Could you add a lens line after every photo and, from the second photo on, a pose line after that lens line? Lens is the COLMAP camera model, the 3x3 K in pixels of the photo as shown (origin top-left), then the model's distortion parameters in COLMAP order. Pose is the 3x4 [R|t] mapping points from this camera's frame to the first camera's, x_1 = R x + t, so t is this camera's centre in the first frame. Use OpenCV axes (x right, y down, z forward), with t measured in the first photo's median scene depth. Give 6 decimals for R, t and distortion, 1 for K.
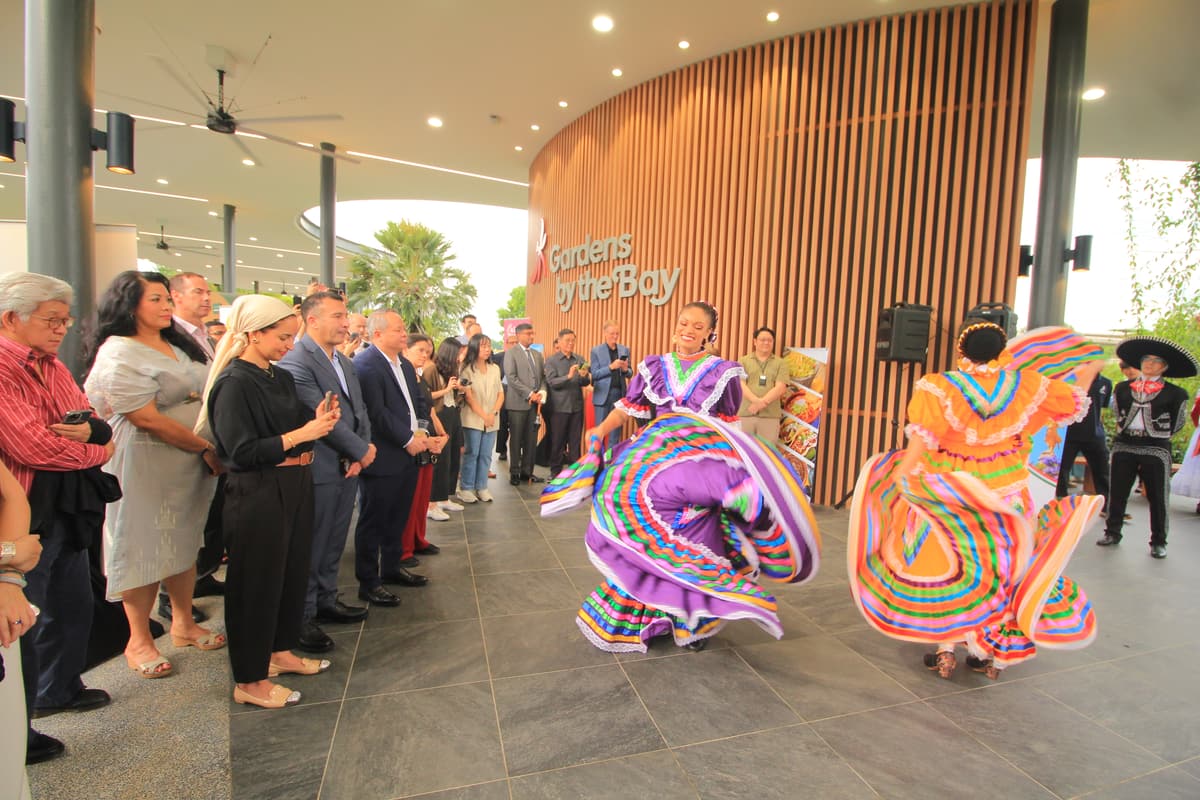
lens RADIAL K [[556.5, 0, 604.9], [0, 556.5, 400.0], [0, 0, 1]] dist [-0.004106, -0.010167]
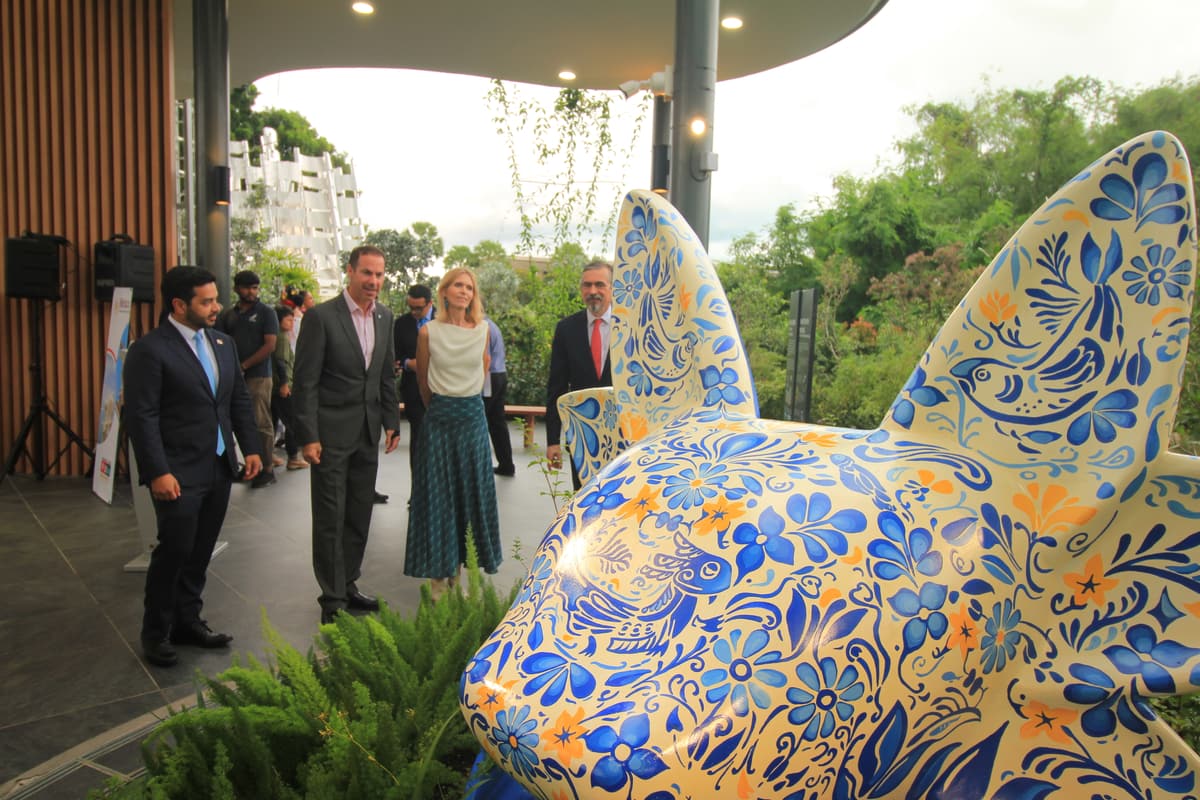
lens RADIAL K [[843.8, 0, 603.7], [0, 843.8, 400.7], [0, 0, 1]] dist [0.007381, 0.001800]
pose [[0.916943, -0.049605, 0.395922, 0.754579], [0.034128, 0.998356, 0.046044, 0.057151], [-0.397555, -0.028708, 0.917129, -0.552218]]
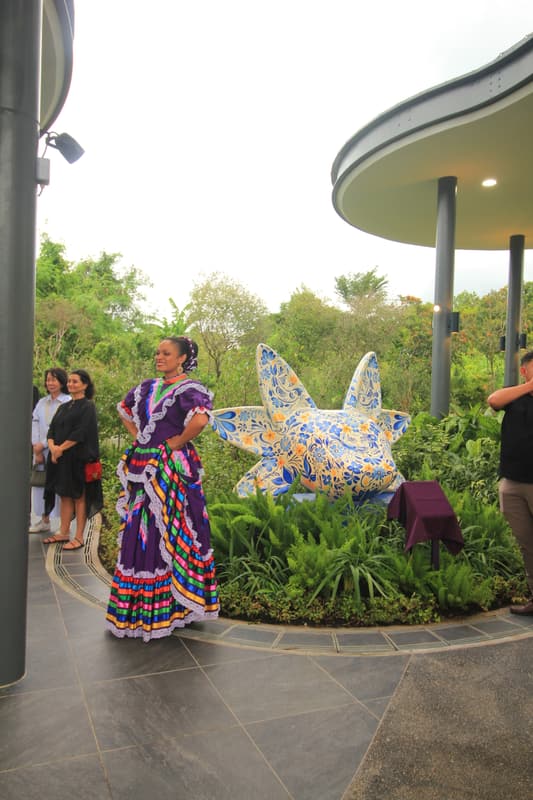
lens RADIAL K [[625.4, 0, 264.8], [0, 625.4, 395.9], [0, 0, 1]] dist [0.013554, -0.007339]
pose [[-0.107646, -0.054432, 0.992698, -0.068095], [0.034979, 0.997675, 0.058498, -0.004586], [-0.993574, 0.041021, -0.105492, -0.055721]]
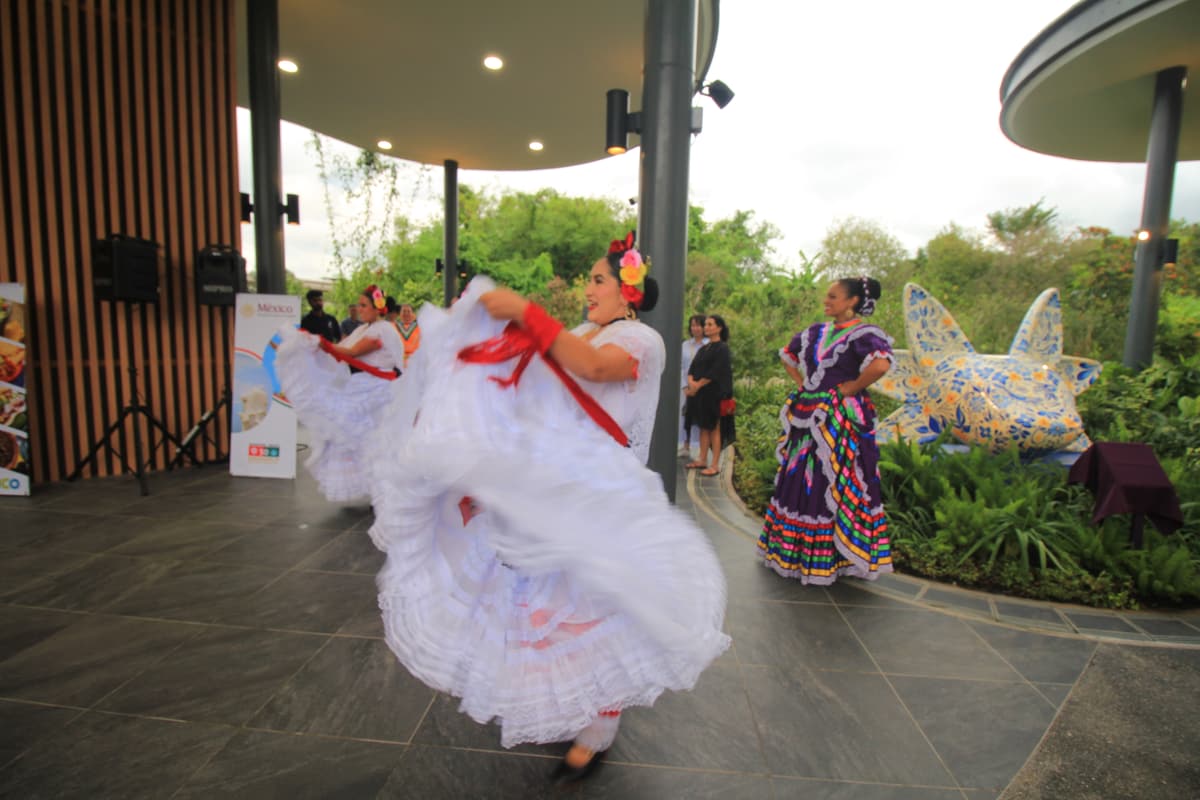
lens RADIAL K [[554.3, 0, 603.2], [0, 554.3, 398.6], [0, 0, 1]] dist [-0.001325, -0.012652]
pose [[0.362859, -0.145316, 0.920444, -0.025504], [0.052633, 0.989385, 0.135451, 0.005200], [-0.930357, -0.000704, 0.366656, -0.034395]]
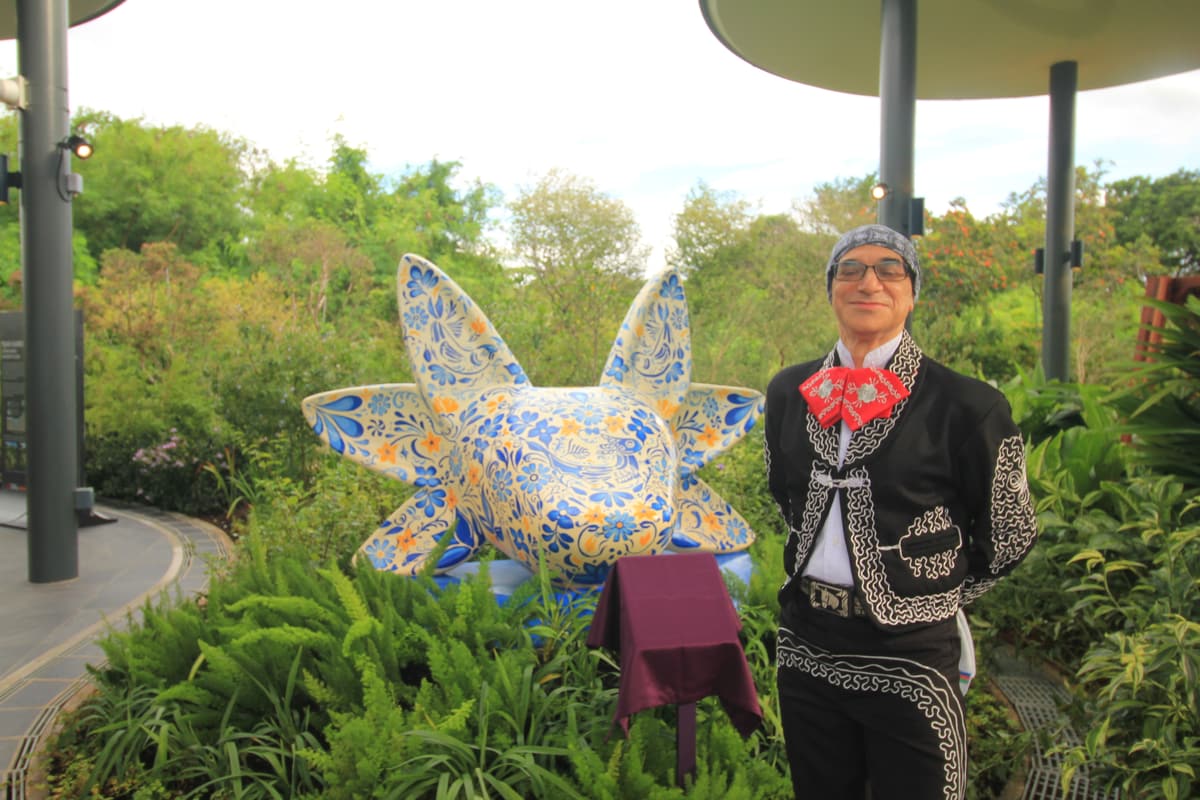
lens RADIAL K [[888.3, 0, 603.6], [0, 888.3, 397.9], [0, 0, 1]] dist [0.013011, -0.010739]
pose [[0.035968, -0.083499, 0.995859, 0.246733], [0.069901, 0.994273, 0.080841, 0.036635], [-0.996905, 0.066704, 0.041598, -0.335020]]
